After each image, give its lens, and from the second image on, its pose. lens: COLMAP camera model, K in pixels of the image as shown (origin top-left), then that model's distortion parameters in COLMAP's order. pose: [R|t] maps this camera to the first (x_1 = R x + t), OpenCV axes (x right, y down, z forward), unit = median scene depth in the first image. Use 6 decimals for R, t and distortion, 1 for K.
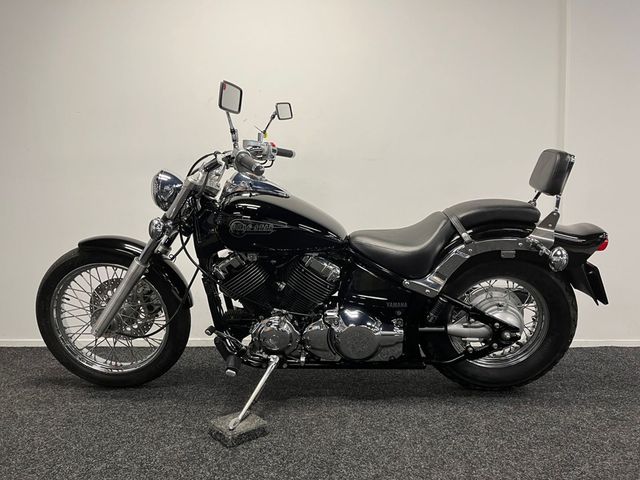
lens RADIAL K [[486.3, 0, 319.4], [0, 486.3, 238.8], [0, 0, 1]] dist [0.082665, -0.106747]
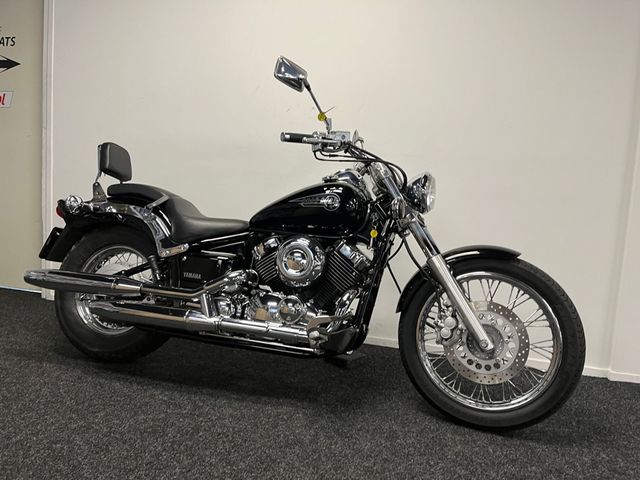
lens RADIAL K [[486.3, 0, 323.5], [0, 486.3, 244.3], [0, 0, 1]] dist [0.082665, -0.106747]
pose [[0.971117, 0.095023, -0.218867, 0.231035], [-0.084904, 0.994859, 0.055205, -0.039374], [0.222988, -0.035027, 0.974192, 0.038181]]
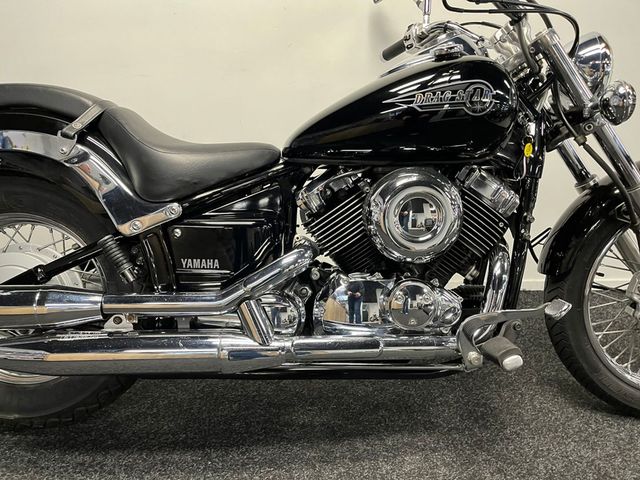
lens RADIAL K [[486.3, 0, 313.5], [0, 486.3, 244.3], [0, 0, 1]] dist [0.082665, -0.106747]
pose [[0.997515, -0.005658, 0.070223, -0.173392], [-0.013099, 0.964493, 0.263785, -0.056712], [-0.069222, -0.264049, 0.962022, 0.463080]]
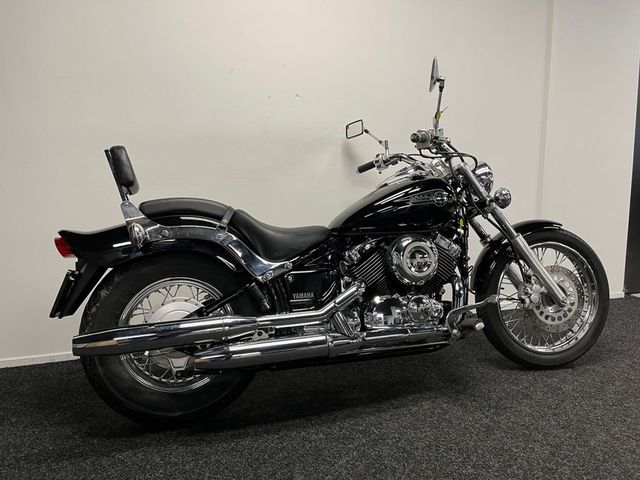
lens RADIAL K [[486.3, 0, 324.2], [0, 486.3, 238.1], [0, 0, 1]] dist [0.082665, -0.106747]
pose [[0.942613, -0.047421, 0.330502, -0.521536], [0.018069, 0.995657, 0.091325, -0.084038], [-0.333397, -0.080112, 0.939377, 0.116116]]
